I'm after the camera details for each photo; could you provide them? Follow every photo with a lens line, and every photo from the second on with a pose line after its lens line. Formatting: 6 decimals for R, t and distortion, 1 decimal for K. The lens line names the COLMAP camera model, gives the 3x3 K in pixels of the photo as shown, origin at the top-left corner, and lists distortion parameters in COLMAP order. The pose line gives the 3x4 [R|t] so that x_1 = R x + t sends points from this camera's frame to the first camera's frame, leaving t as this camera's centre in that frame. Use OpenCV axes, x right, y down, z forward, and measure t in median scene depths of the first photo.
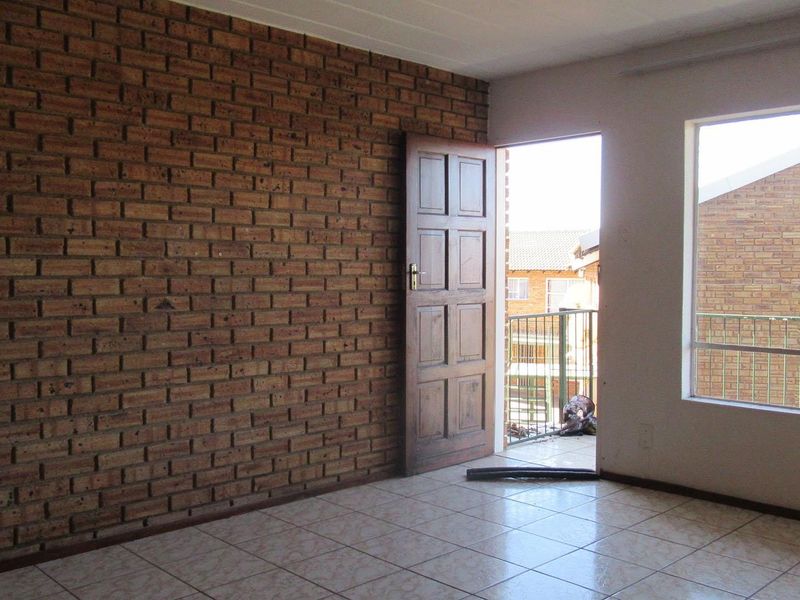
lens RADIAL K [[796.3, 0, 399.9], [0, 796.3, 300.2], [0, 0, 1]] dist [0.010096, 0.000000]
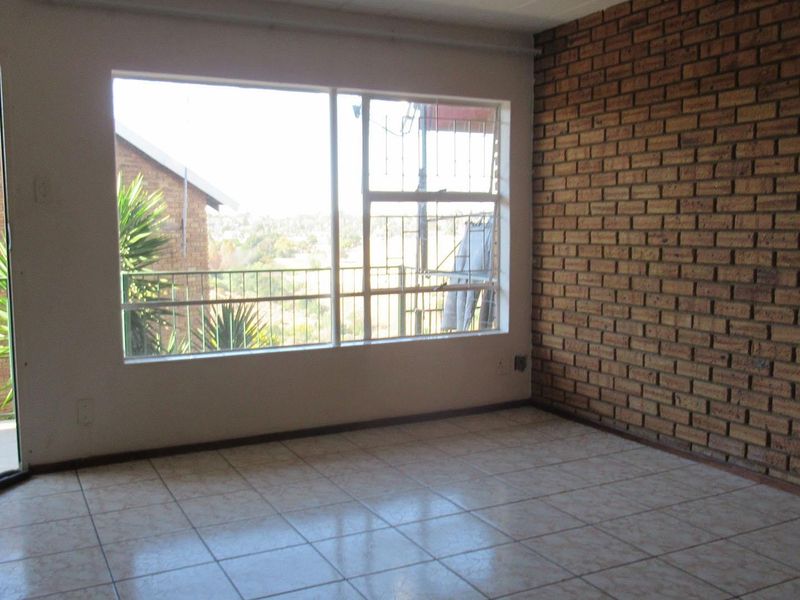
lens RADIAL K [[796.3, 0, 400.3], [0, 796.3, 299.7], [0, 0, 1]] dist [0.010096, 0.000000]
pose [[0.280406, -0.095269, 0.955142, -0.529264], [0.036459, 0.995401, 0.088581, -0.031959], [-0.959189, 0.009985, 0.282590, 0.446496]]
